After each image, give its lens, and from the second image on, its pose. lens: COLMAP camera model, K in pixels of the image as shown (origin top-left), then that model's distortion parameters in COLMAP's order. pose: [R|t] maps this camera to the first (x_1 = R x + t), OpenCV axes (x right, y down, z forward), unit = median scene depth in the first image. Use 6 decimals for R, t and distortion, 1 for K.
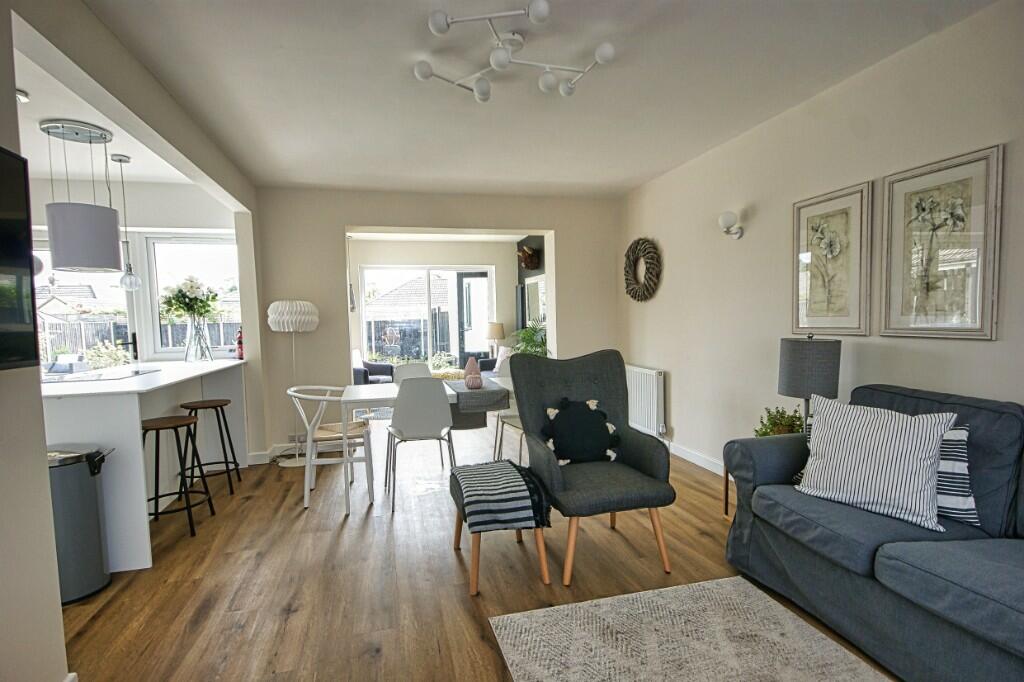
lens RADIAL K [[510.3, 0, 504.7], [0, 510.3, 353.8], [0, 0, 1]] dist [0.014008, -0.000671]
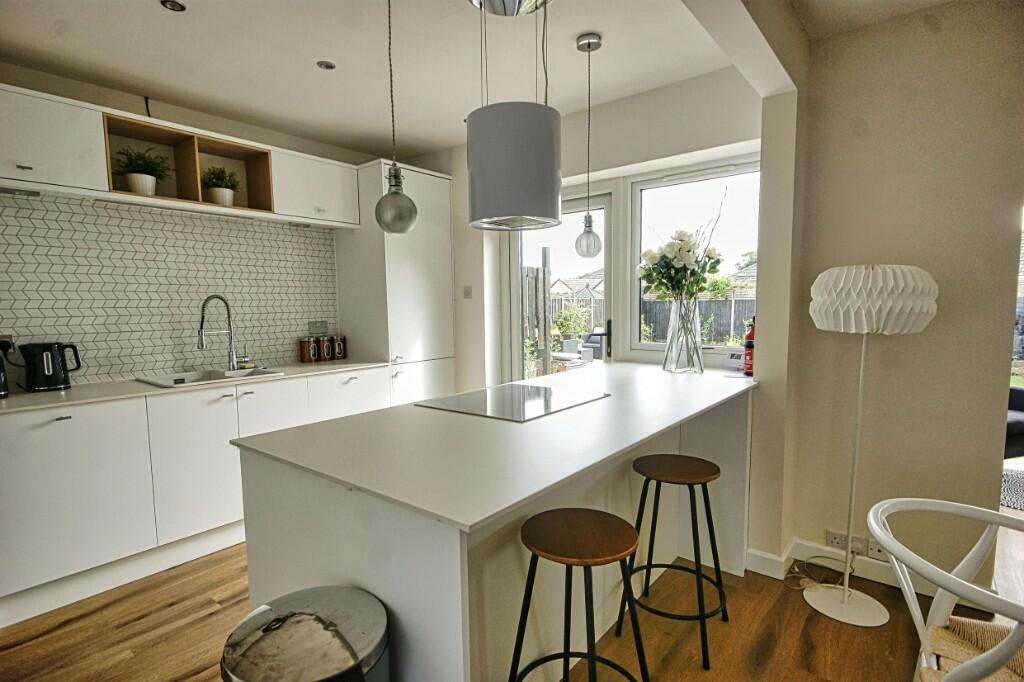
lens RADIAL K [[510.3, 0, 504.7], [0, 510.3, 353.8], [0, 0, 1]] dist [0.014008, -0.000671]
pose [[0.601595, 0.093589, -0.793300, -0.240172], [-0.055731, 0.995610, 0.075193, -0.041082], [0.796855, -0.001024, 0.604170, 0.461882]]
